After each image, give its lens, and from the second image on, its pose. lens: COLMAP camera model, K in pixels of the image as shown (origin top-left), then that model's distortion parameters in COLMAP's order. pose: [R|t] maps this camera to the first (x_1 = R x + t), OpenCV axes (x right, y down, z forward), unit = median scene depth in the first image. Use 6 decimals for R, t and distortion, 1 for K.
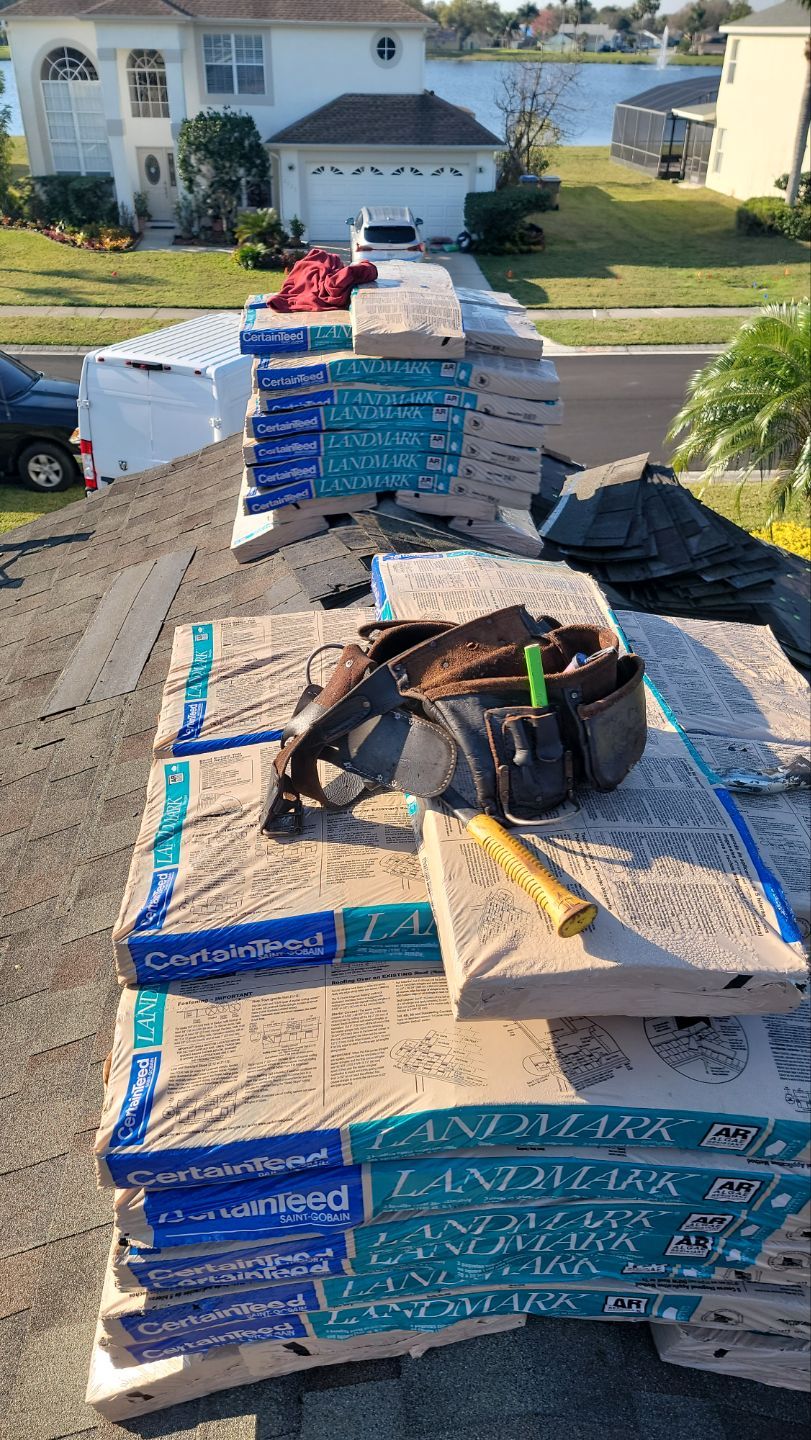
lens RADIAL K [[990.8, 0, 376.0], [0, 990.8, 750.2], [0, 0, 1]] dist [0.068398, -0.050435]
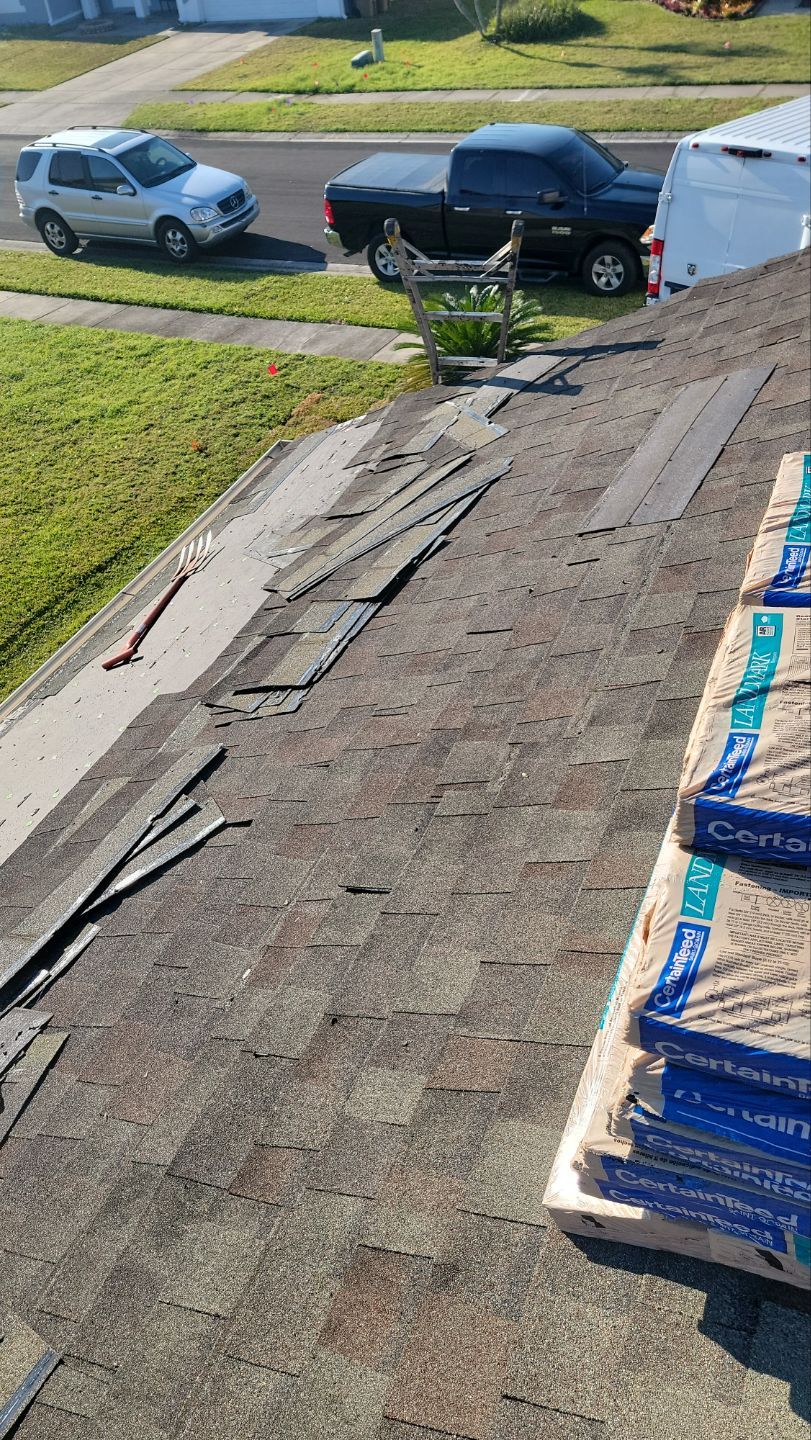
lens RADIAL K [[990.8, 0, 405.2], [0, 990.8, 735.1], [0, 0, 1]] dist [0.068398, -0.050435]
pose [[0.882768, 0.233732, -0.407541, -0.101092], [-0.167744, 0.967093, 0.191295, 0.001798], [0.438842, -0.100506, 0.892926, 0.059872]]
